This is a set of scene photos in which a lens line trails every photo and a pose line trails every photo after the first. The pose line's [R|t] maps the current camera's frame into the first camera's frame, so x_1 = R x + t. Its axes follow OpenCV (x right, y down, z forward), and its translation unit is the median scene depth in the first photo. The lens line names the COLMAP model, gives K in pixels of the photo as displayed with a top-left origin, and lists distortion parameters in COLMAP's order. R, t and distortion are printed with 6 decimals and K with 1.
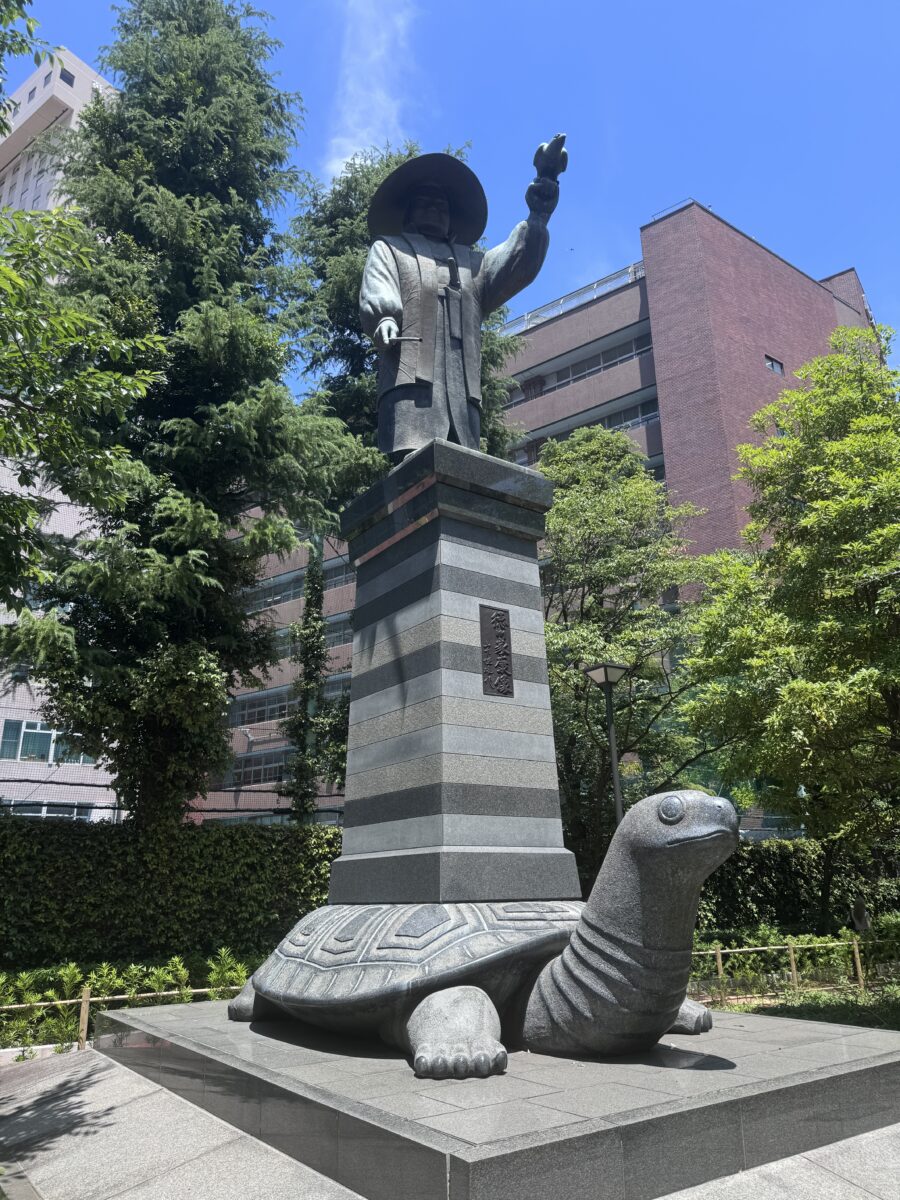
lens RADIAL K [[843.4, 0, 455.6], [0, 843.4, 603.9], [0, 0, 1]] dist [0.138435, -0.243921]
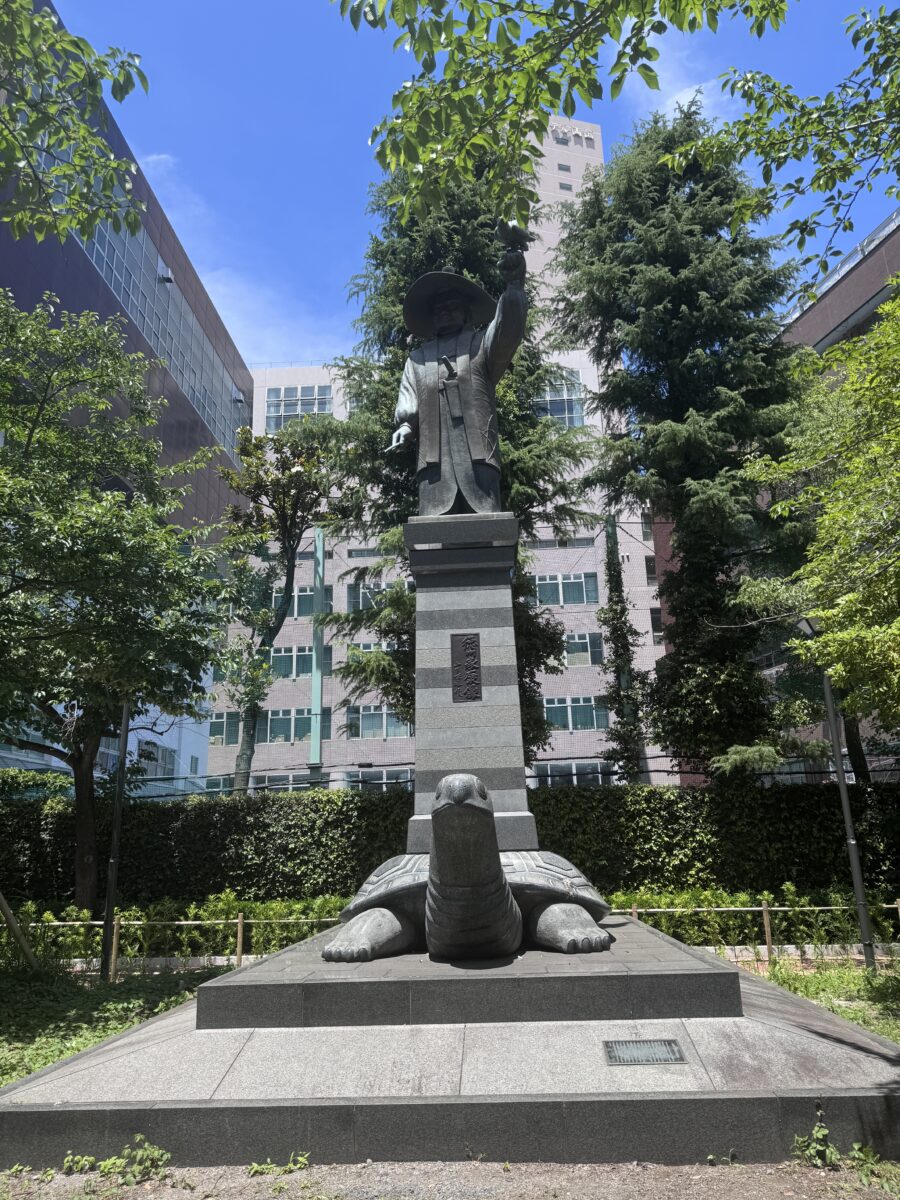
lens RADIAL K [[847.2, 0, 450.0], [0, 847.2, 600.0], [0, 0, 1]] dist [0.127863, -0.178465]
pose [[0.780287, -0.181759, -0.598428, 0.848134], [0.213683, 0.976736, -0.018041, -0.029002], [0.587785, -0.113797, 0.800974, -0.072232]]
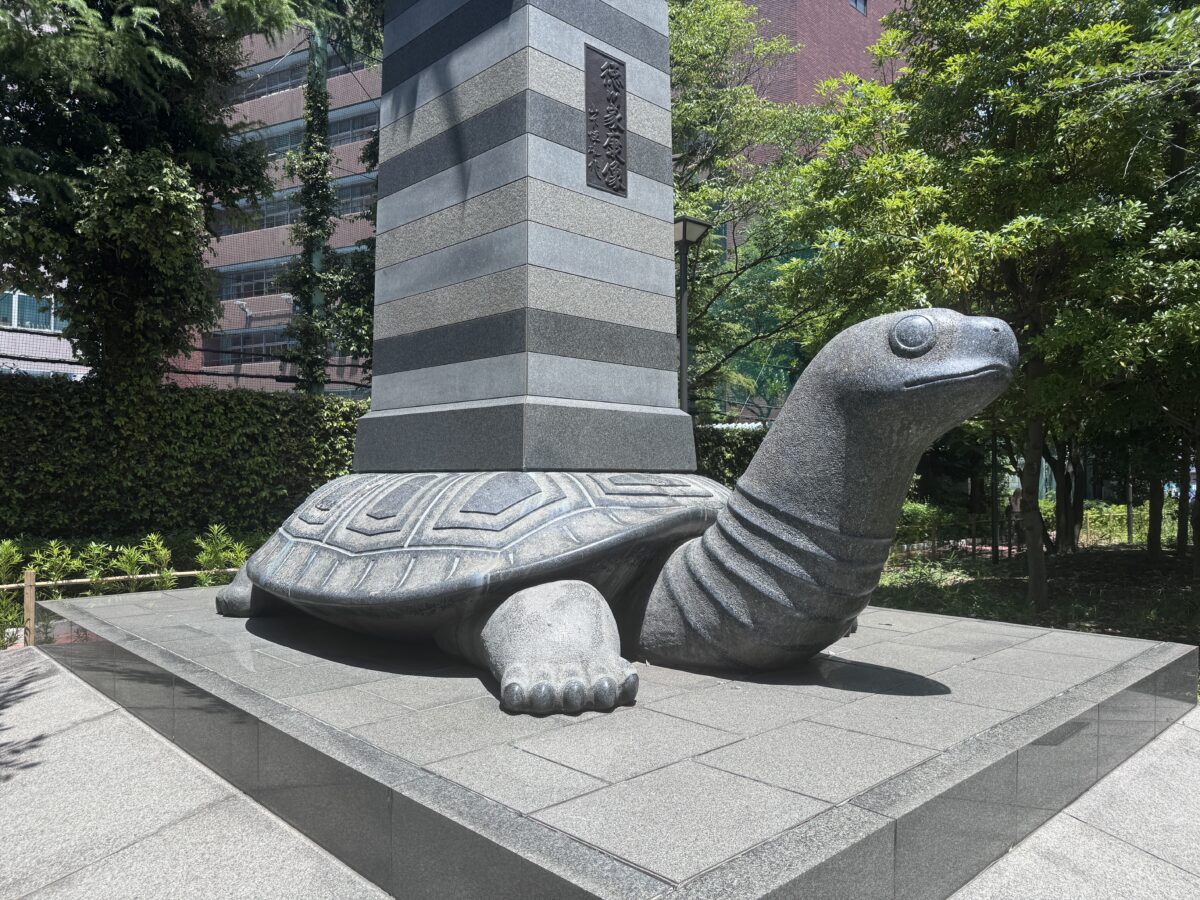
lens RADIAL K [[847.2, 0, 592.6], [0, 847.2, 447.3], [0, 0, 1]] dist [0.127863, -0.178465]
pose [[0.989064, 0.027401, 0.144918, -0.053591], [-0.067311, 0.958154, 0.278229, 0.113591], [-0.131230, -0.284940, 0.949520, 0.285341]]
